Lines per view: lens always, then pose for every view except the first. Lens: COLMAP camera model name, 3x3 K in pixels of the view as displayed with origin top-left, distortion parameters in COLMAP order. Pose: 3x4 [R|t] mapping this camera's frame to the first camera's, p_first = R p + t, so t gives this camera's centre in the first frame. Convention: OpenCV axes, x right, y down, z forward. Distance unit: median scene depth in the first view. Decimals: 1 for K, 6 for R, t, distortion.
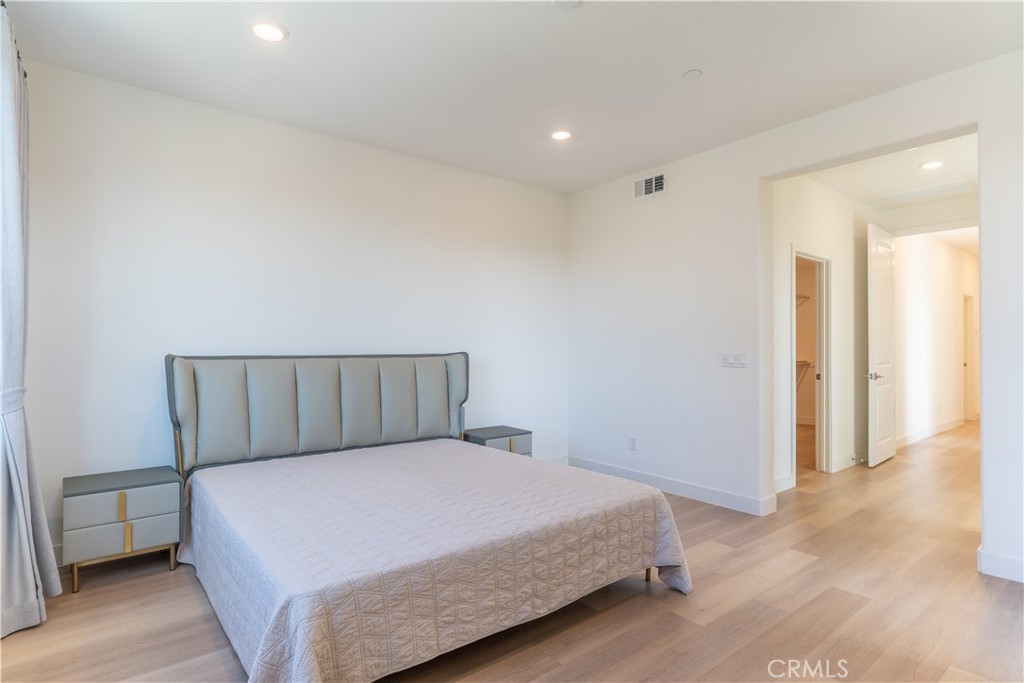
lens RADIAL K [[525.7, 0, 506.6], [0, 525.7, 344.7], [0, 0, 1]] dist [-0.003935, 0.001757]
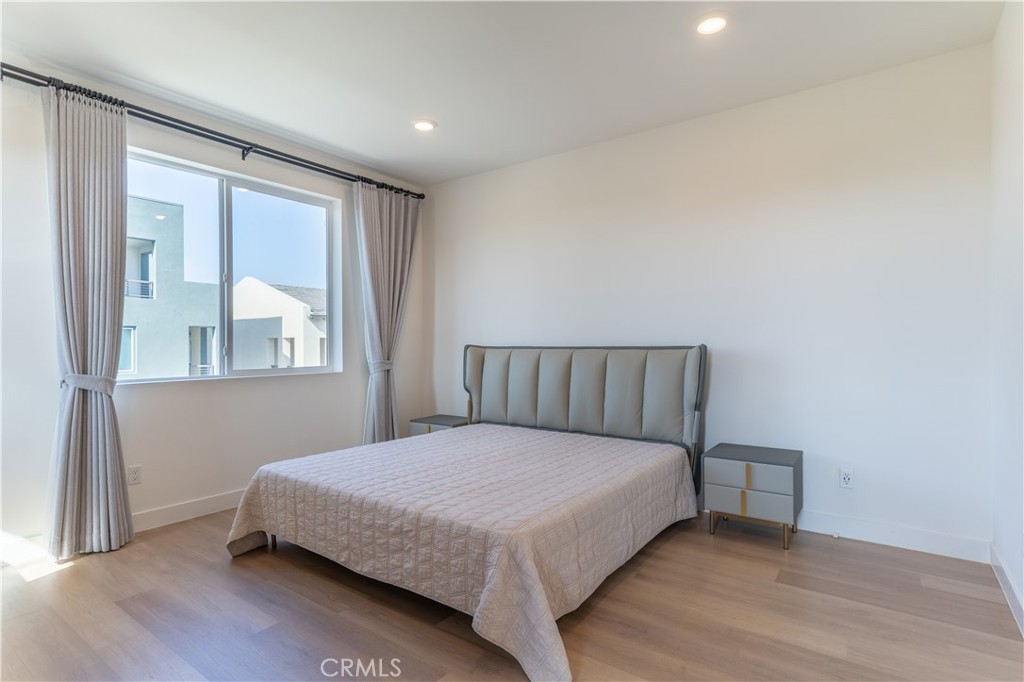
lens RADIAL K [[525.7, 0, 505.2], [0, 525.7, 341.9], [0, 0, 1]] dist [-0.003935, 0.001757]
pose [[0.258576, -0.000881, -0.965991, 1.171959], [0.011932, 0.999926, 0.002282, 0.010103], [0.965917, -0.012116, 0.258567, 0.943516]]
